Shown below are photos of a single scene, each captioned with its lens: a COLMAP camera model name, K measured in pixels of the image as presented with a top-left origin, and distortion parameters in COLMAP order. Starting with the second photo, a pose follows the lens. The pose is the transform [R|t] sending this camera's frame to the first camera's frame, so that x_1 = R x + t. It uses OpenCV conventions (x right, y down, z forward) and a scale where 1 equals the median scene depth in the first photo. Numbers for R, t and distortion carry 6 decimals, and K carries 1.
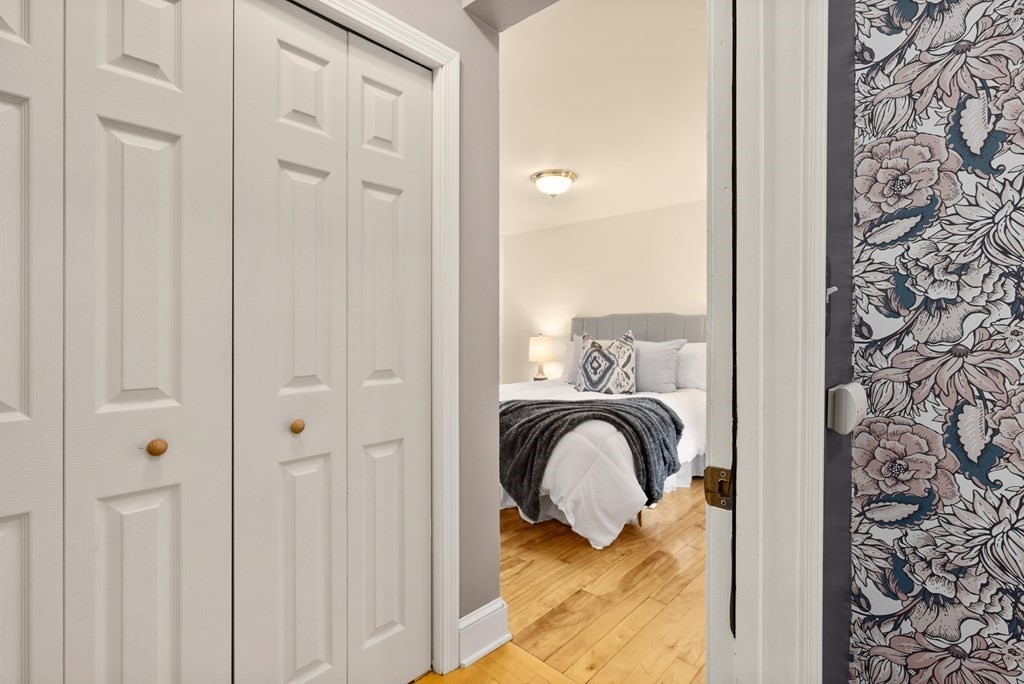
lens RADIAL K [[467.8, 0, 515.9], [0, 467.8, 333.5], [0, 0, 1]] dist [0.000171, 0.000097]
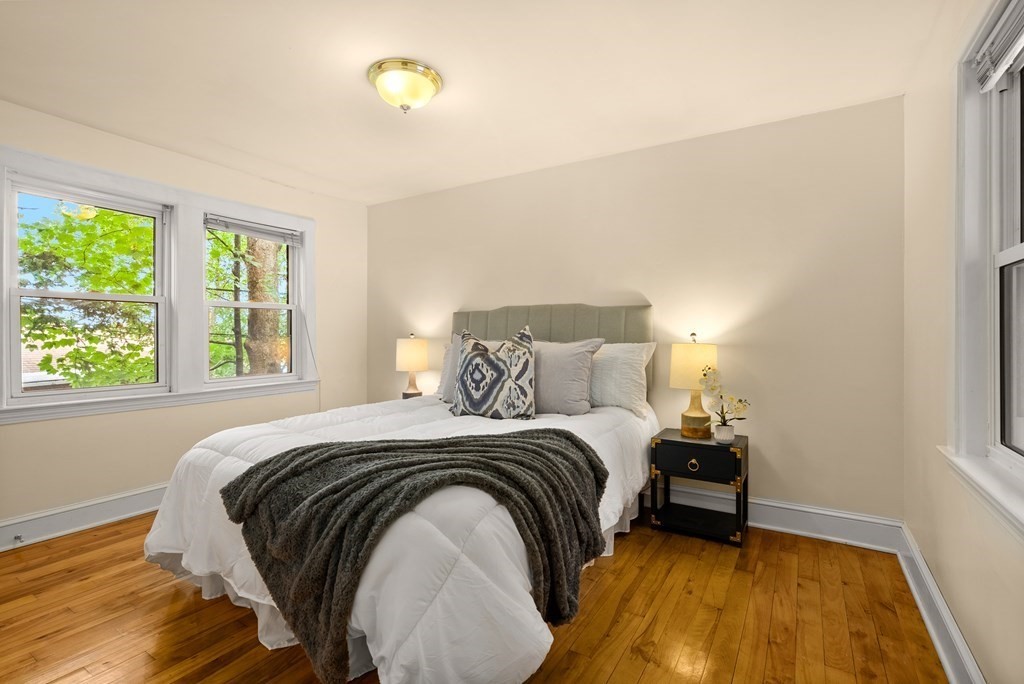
lens RADIAL K [[467.8, 0, 515.9], [0, 467.8, 333.5], [0, 0, 1]] dist [0.000171, 0.000097]
pose [[0.980163, -0.000930, 0.198191, 0.091734], [0.003446, 0.999918, -0.012354, 0.013892], [-0.198163, 0.012792, 0.980086, 0.327882]]
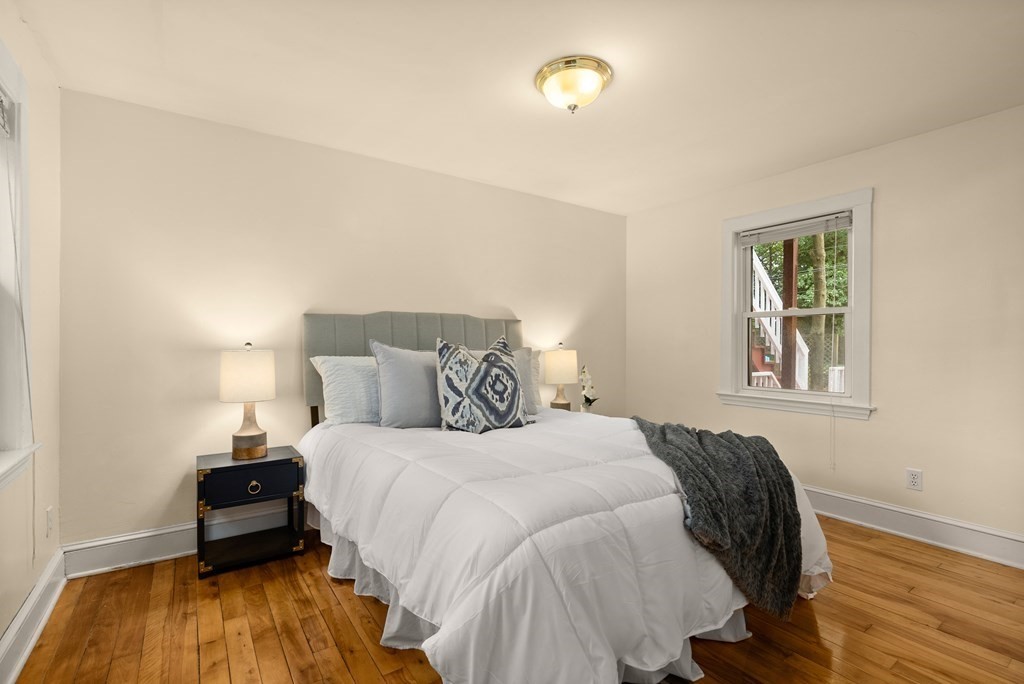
lens RADIAL K [[469.4, 0, 512.0], [0, 469.4, 342.0], [0, 0, 1]] dist [-0.002247, -0.000298]
pose [[0.209811, 0.007712, 0.977712, -0.481055], [0.010586, 0.999892, -0.010159, 0.010694], [-0.977685, 0.012482, 0.209706, 0.863427]]
